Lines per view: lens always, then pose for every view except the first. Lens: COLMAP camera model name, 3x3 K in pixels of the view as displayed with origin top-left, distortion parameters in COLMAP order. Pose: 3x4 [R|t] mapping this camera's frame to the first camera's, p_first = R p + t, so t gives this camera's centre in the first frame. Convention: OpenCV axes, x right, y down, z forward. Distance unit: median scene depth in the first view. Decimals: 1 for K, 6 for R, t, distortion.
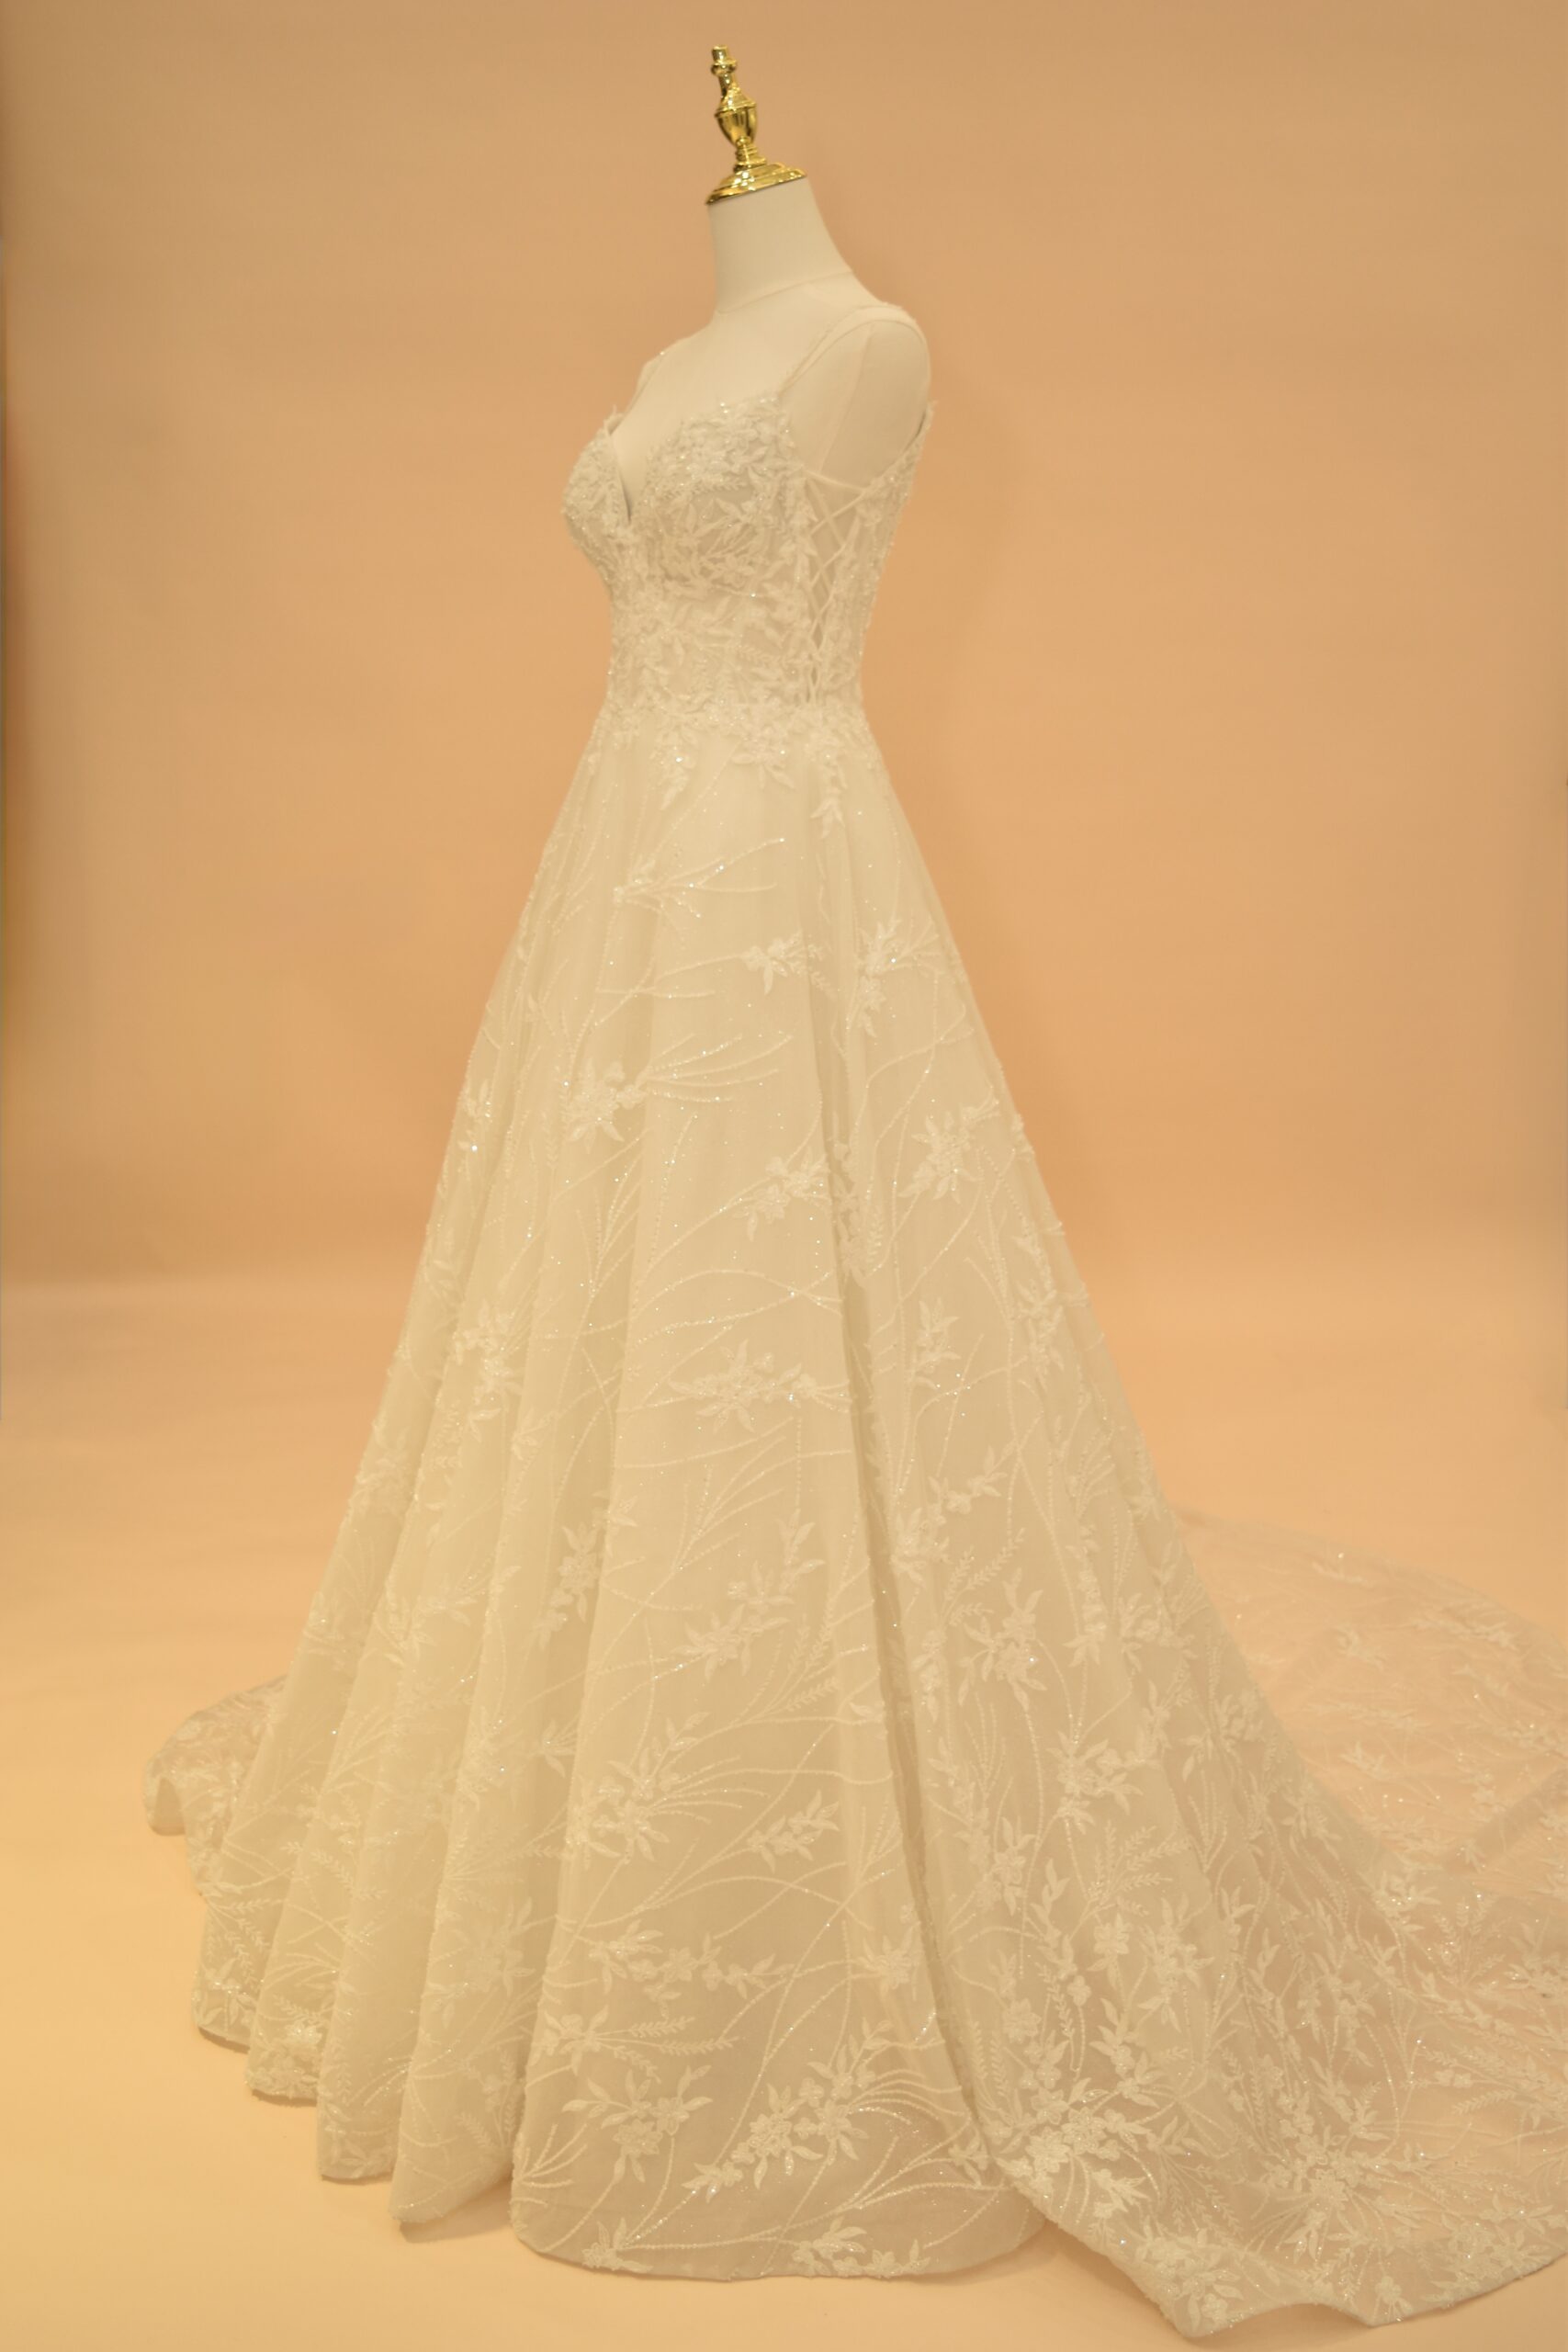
lens RADIAL K [[2510.9, 0, 790.9], [0, 2510.9, 1218.8], [0, 0, 1]] dist [-0.072079, 0.031194]
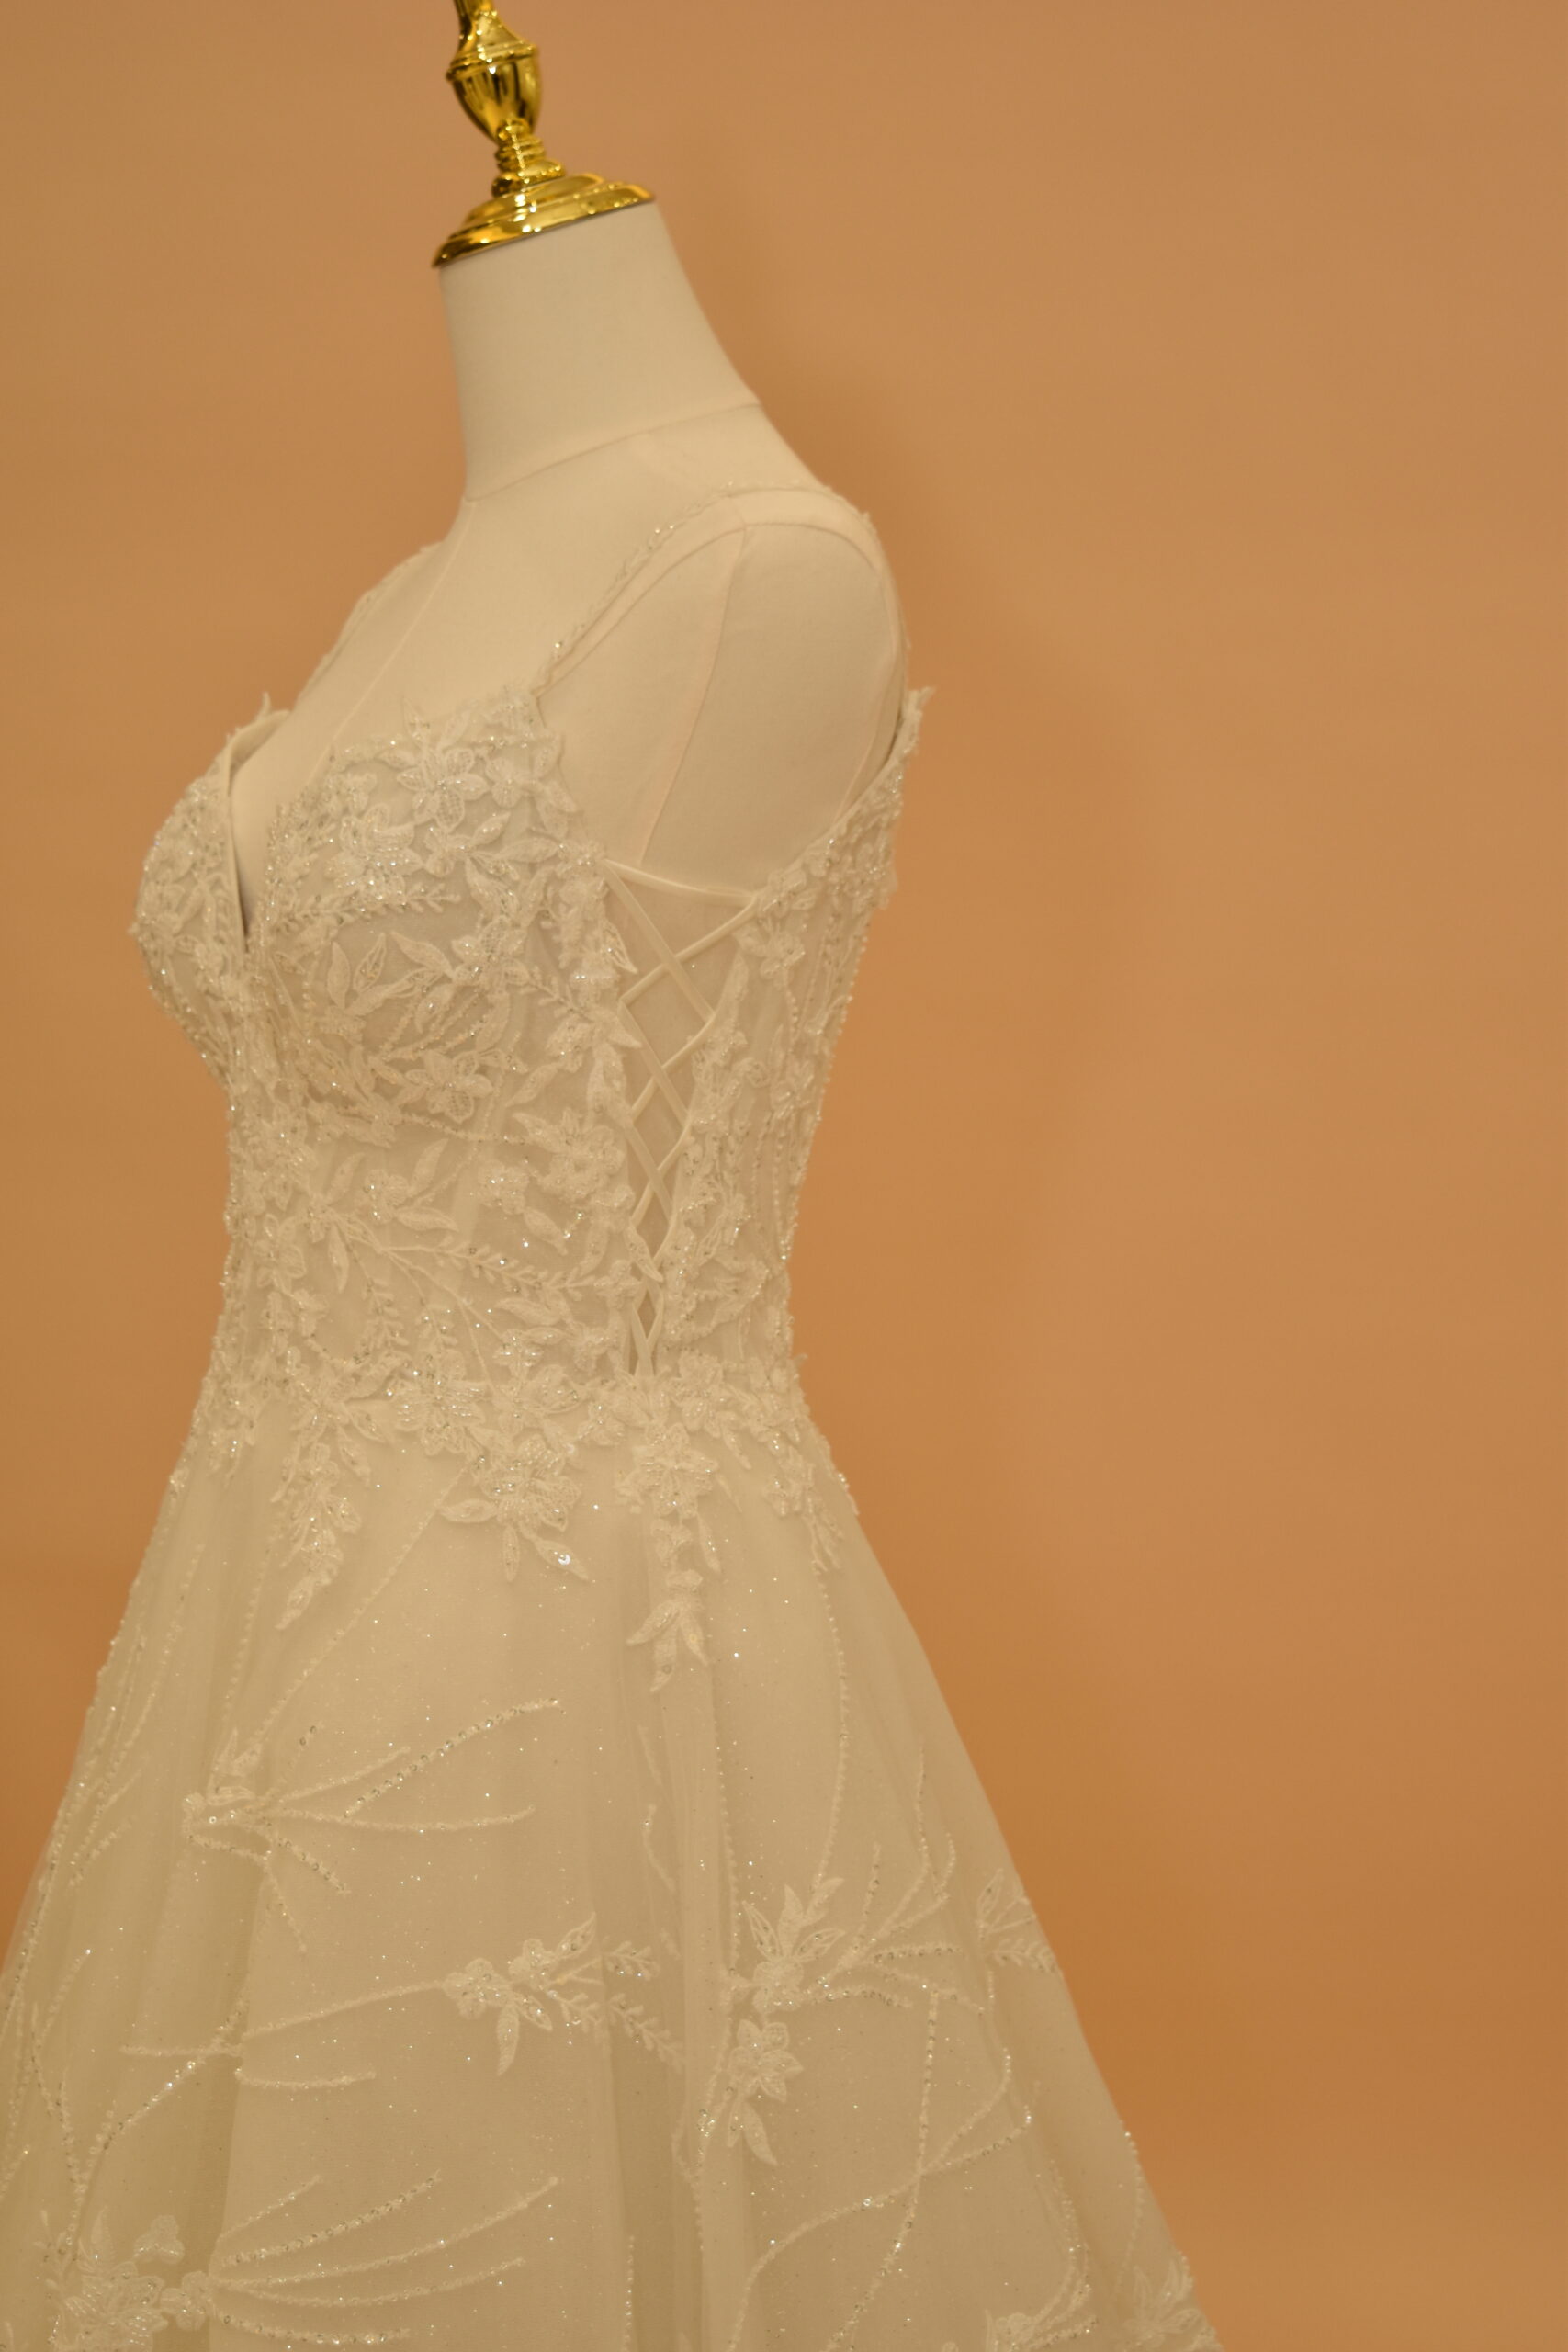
lens RADIAL K [[4026.4, 0, 784.0], [0, 4026.4, 1176.0], [0, 0, 1]] dist [0.016570, 0.107687]
pose [[0.993096, -0.003460, -0.117256, 0.116857], [-0.013299, 0.989800, -0.141840, -0.142245], [0.116551, 0.142420, 0.982920, 0.310537]]
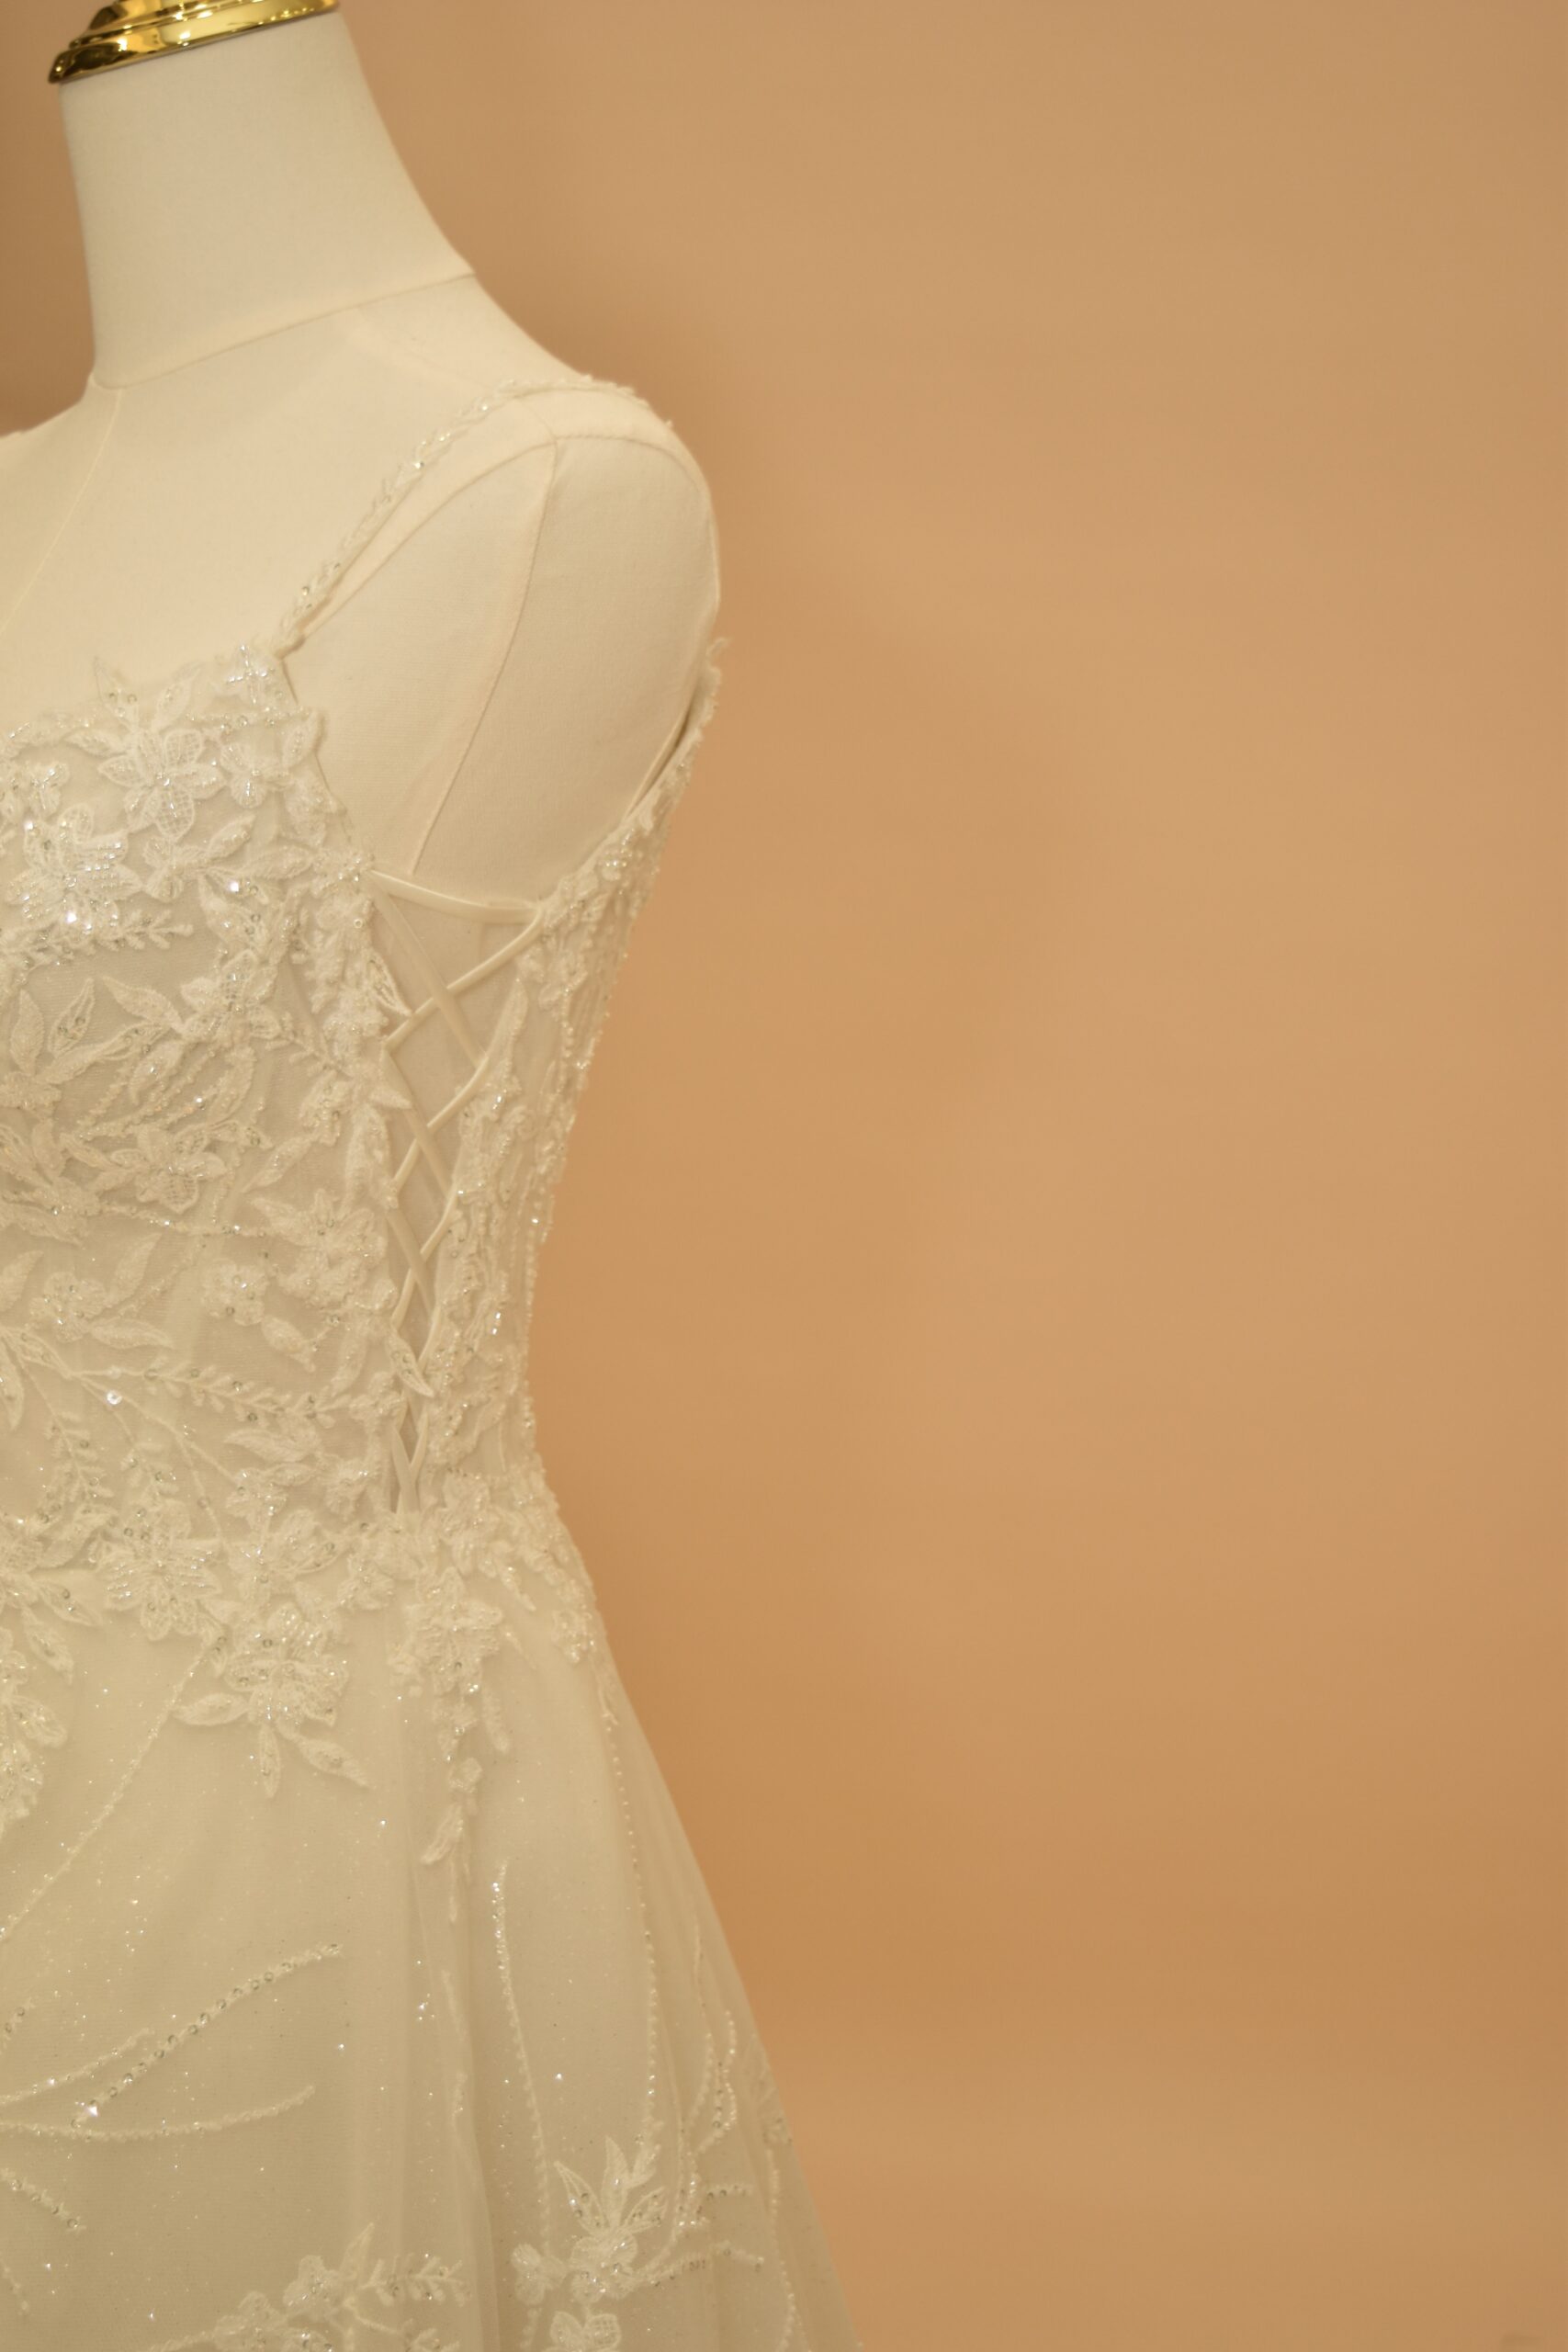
lens RADIAL K [[3429.5, 0, 784.0], [0, 3429.5, 1176.0], [0, 0, 1]] dist [-0.080764, 0.568009]
pose [[0.989247, -0.033962, 0.142256, -0.005672], [0.043890, 0.996771, -0.067240, -0.220239], [-0.139513, 0.072760, 0.987543, 0.525454]]
